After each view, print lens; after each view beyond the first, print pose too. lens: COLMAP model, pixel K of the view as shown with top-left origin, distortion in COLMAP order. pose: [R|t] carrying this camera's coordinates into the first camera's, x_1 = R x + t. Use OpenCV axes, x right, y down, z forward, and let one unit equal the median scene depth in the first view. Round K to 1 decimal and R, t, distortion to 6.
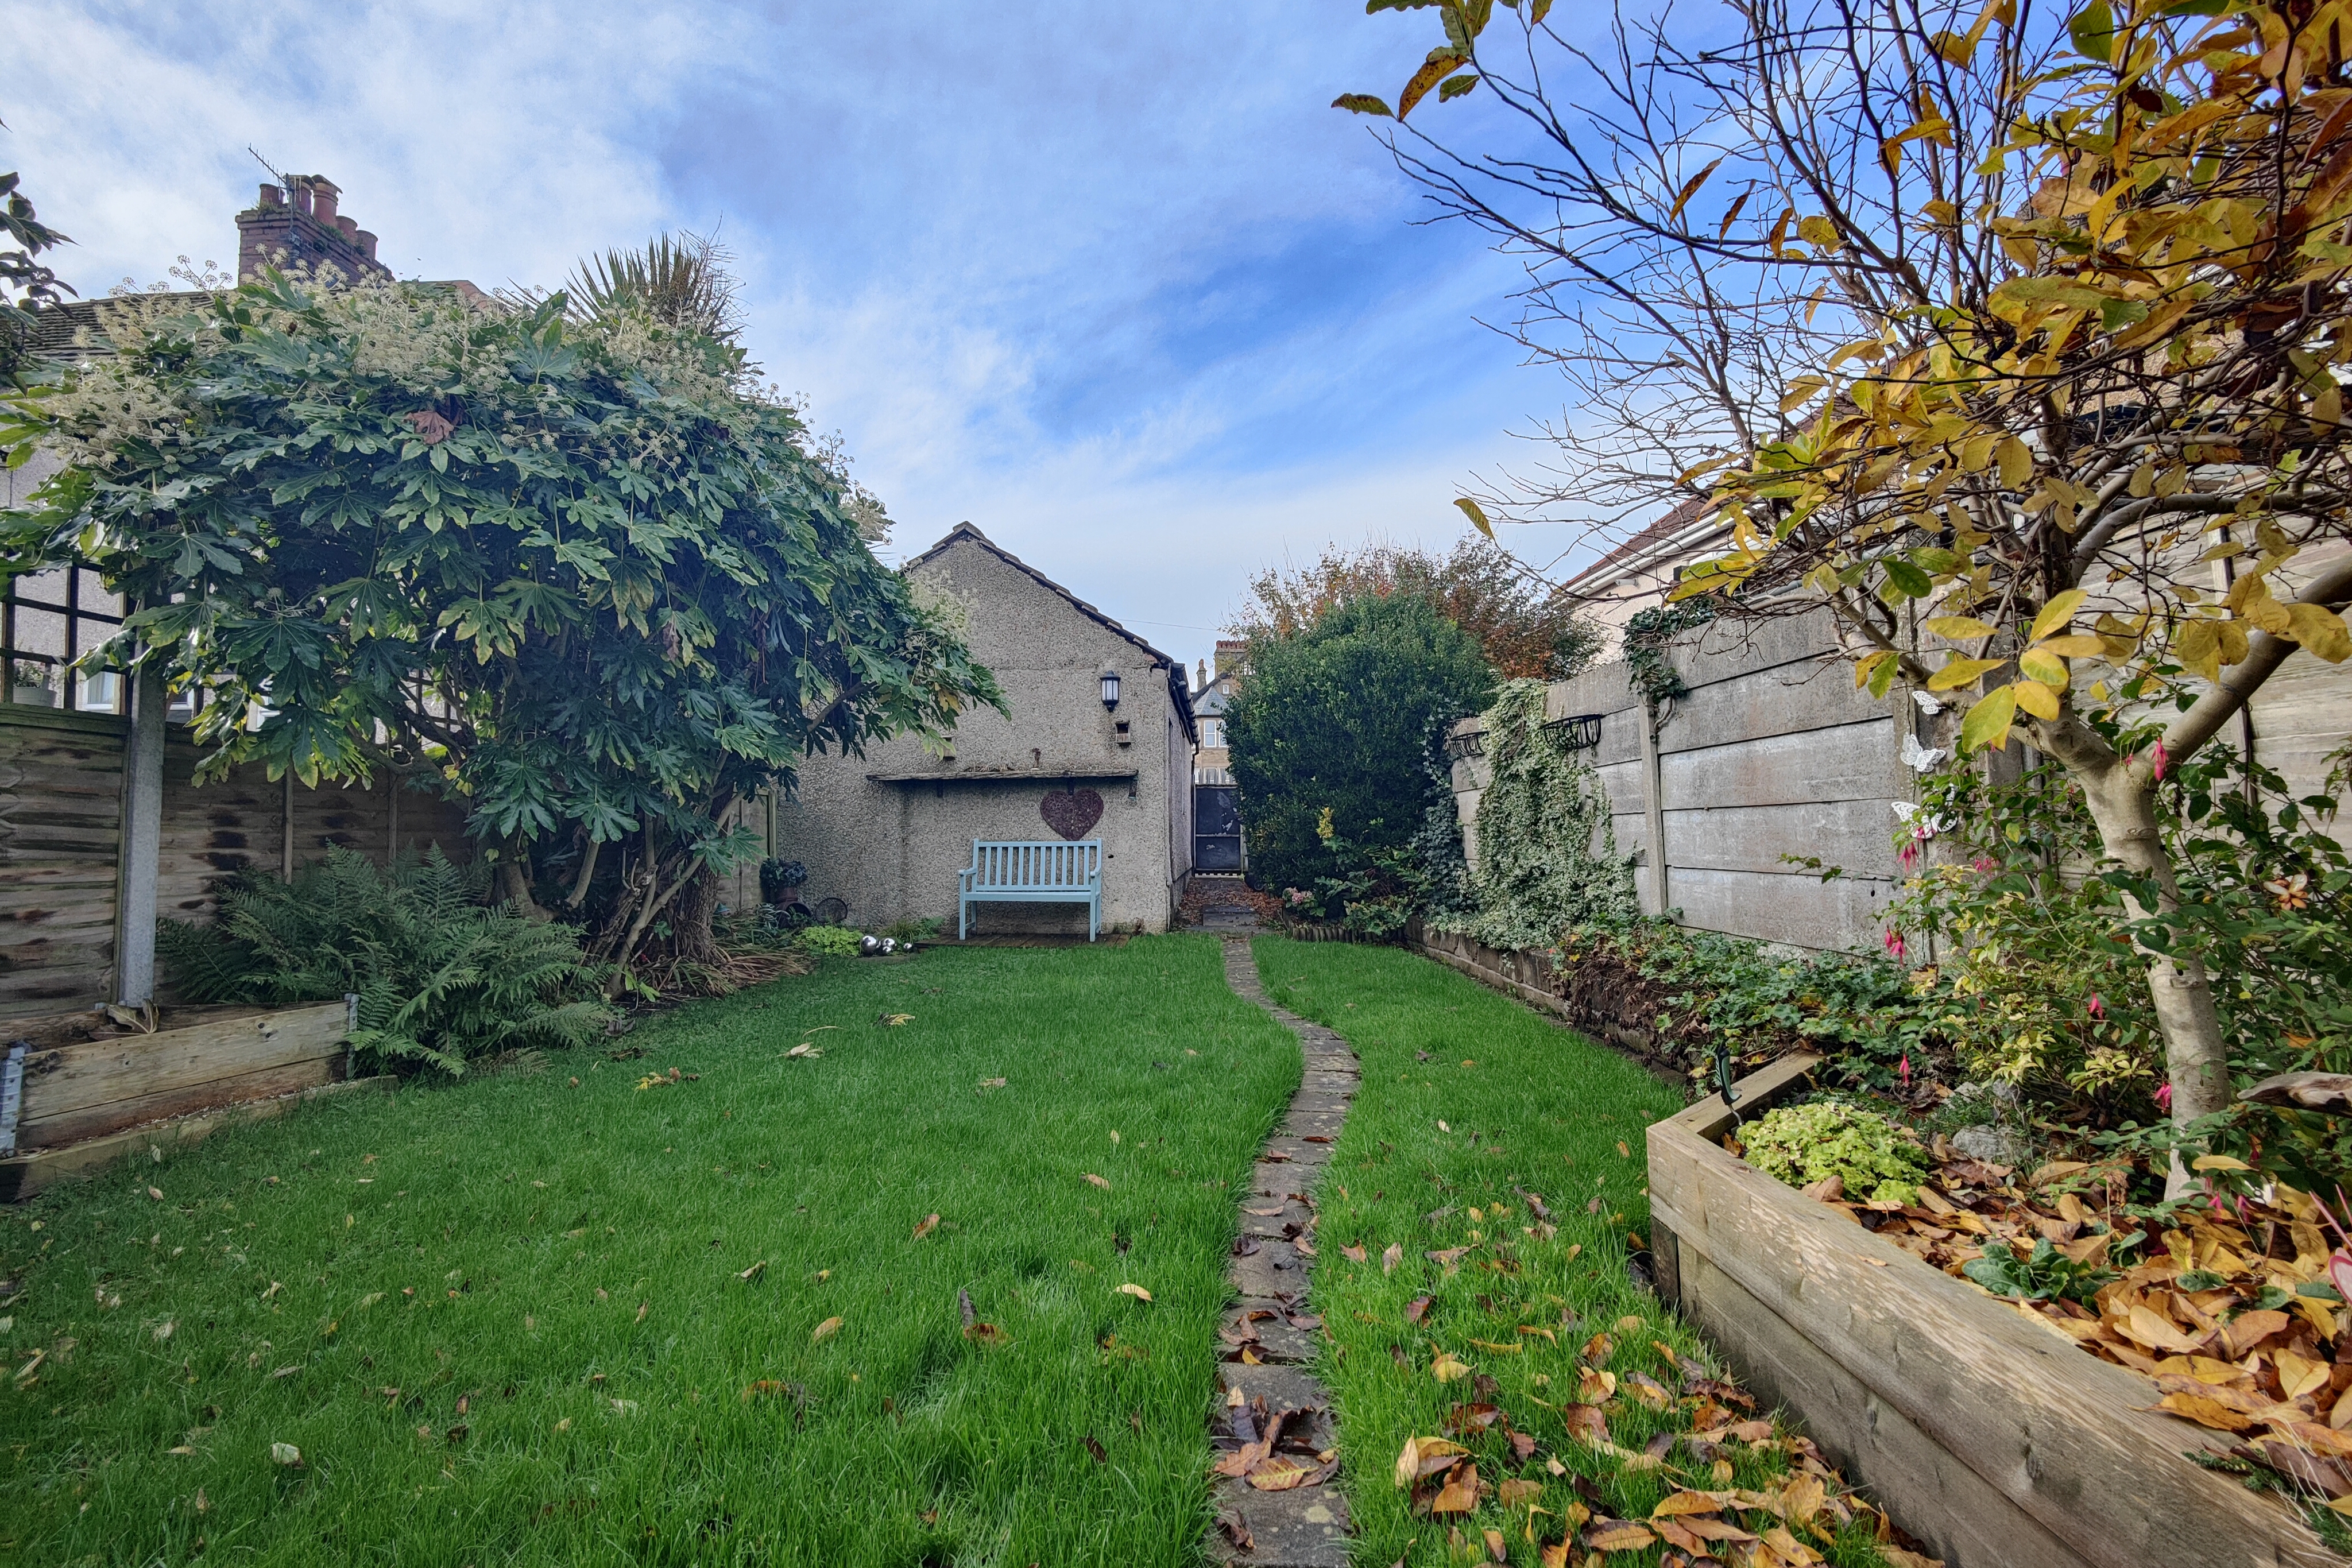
lens RADIAL K [[1037.4, 0, 1171.2], [0, 1037.4, 777.5], [0, 0, 1]] dist [0.019589, -0.013065]
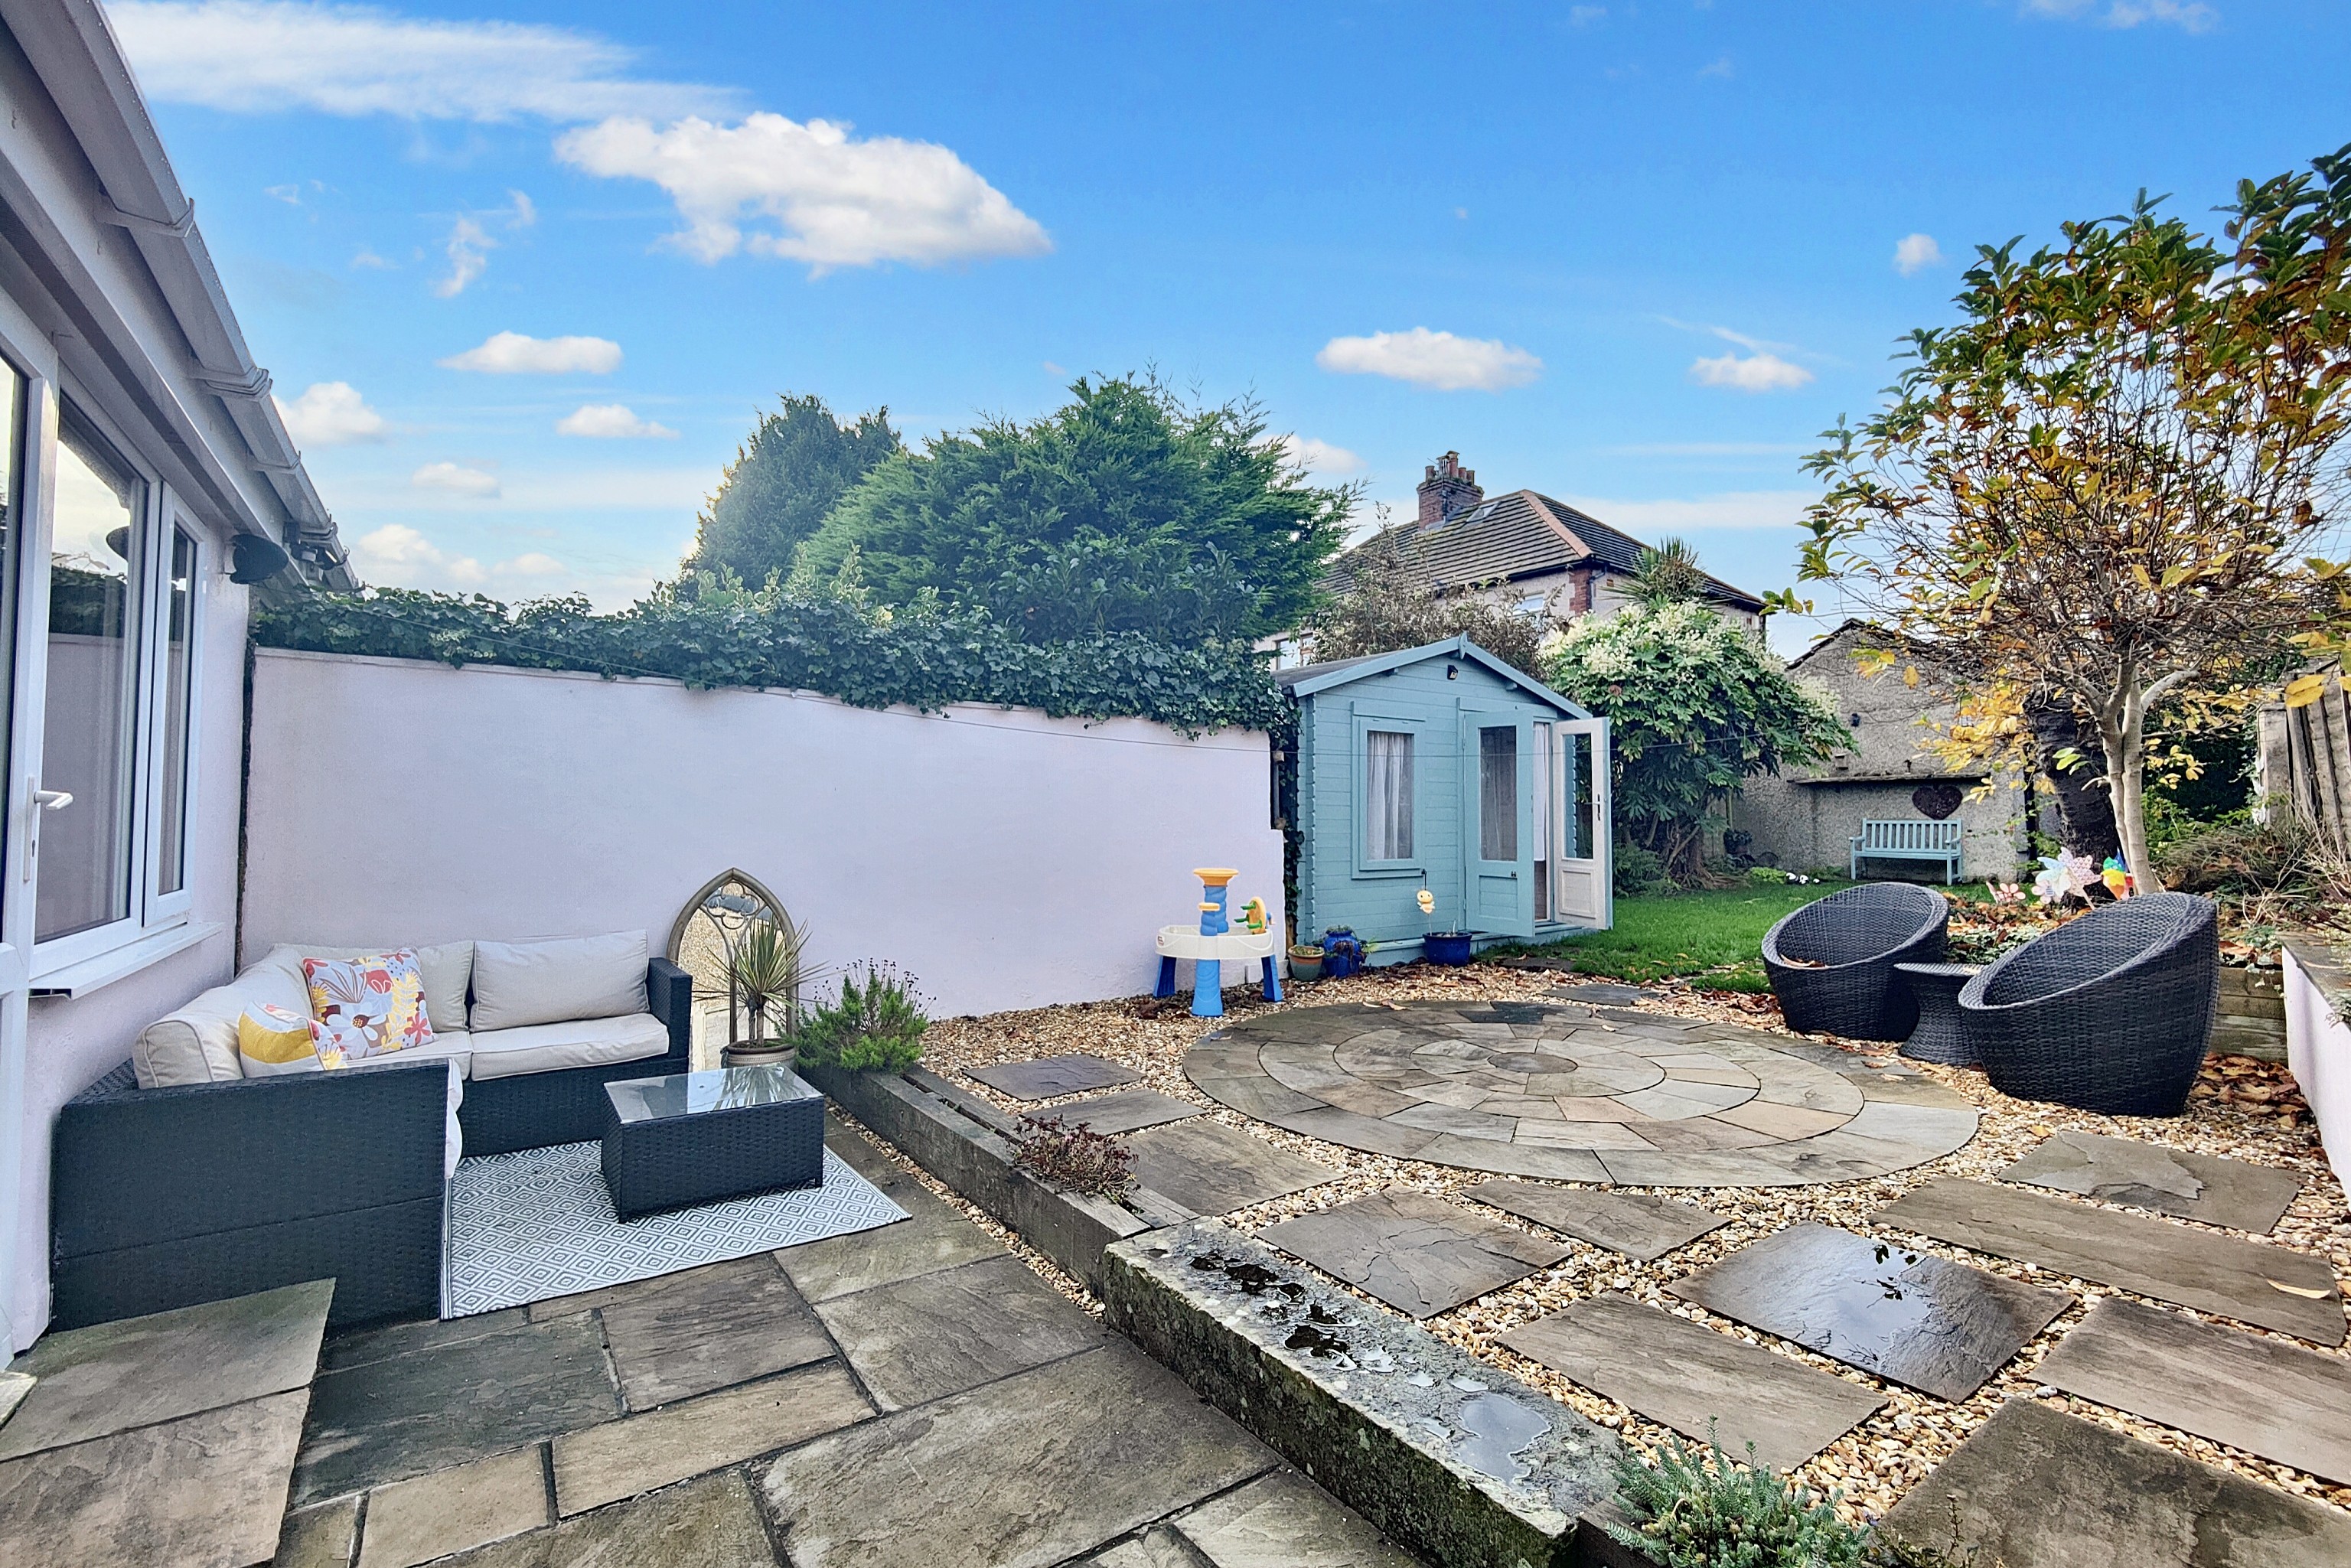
lens RADIAL K [[1021.0, 0, 1184.7], [0, 1021.0, 777.5], [0, 0, 1]] dist [0.014671, -0.013529]
pose [[0.662063, -0.023262, -0.749087, 0.315618], [0.041666, 0.999115, 0.005799, -0.059439], [0.748289, -0.035051, 0.662446, -0.862616]]
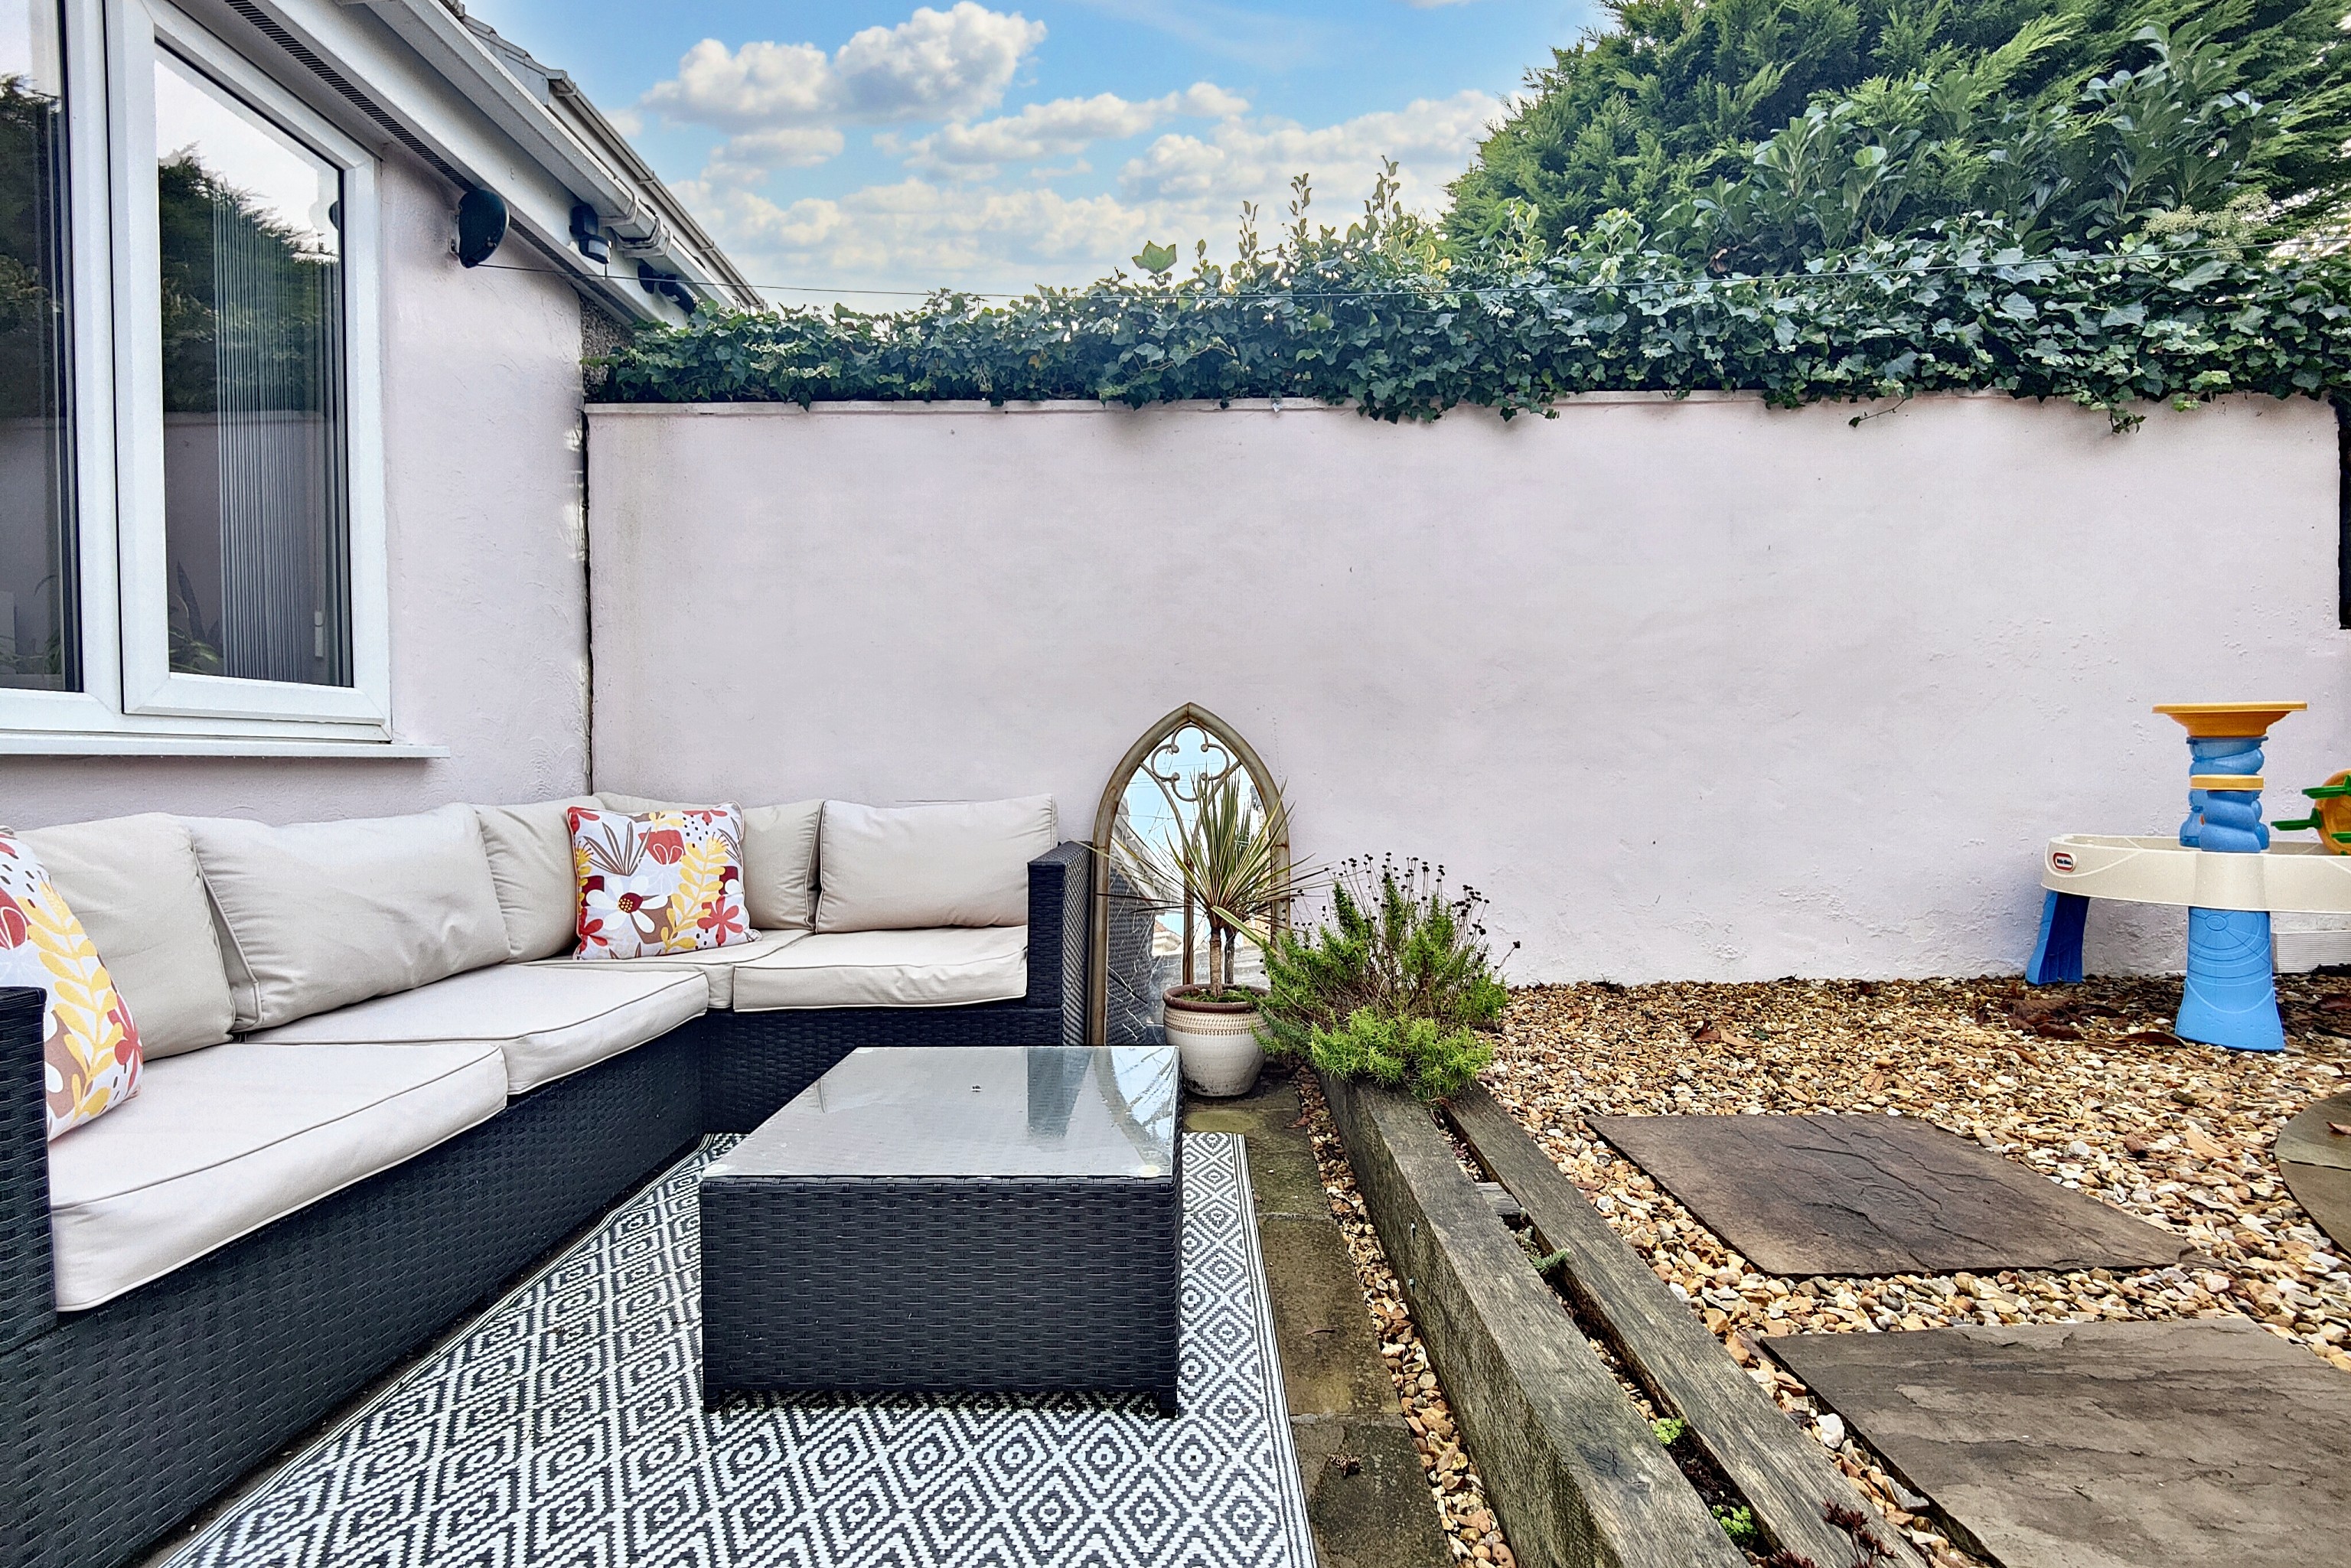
lens RADIAL K [[1037.0, 0, 1170.7], [0, 1037.0, 777.5], [0, 0, 1]] dist [0.019589, -0.013065]
pose [[0.104518, 0.019428, -0.994333, 0.095531], [0.077872, 0.996580, 0.027657, -0.007117], [0.991470, -0.080321, 0.102647, -0.733909]]
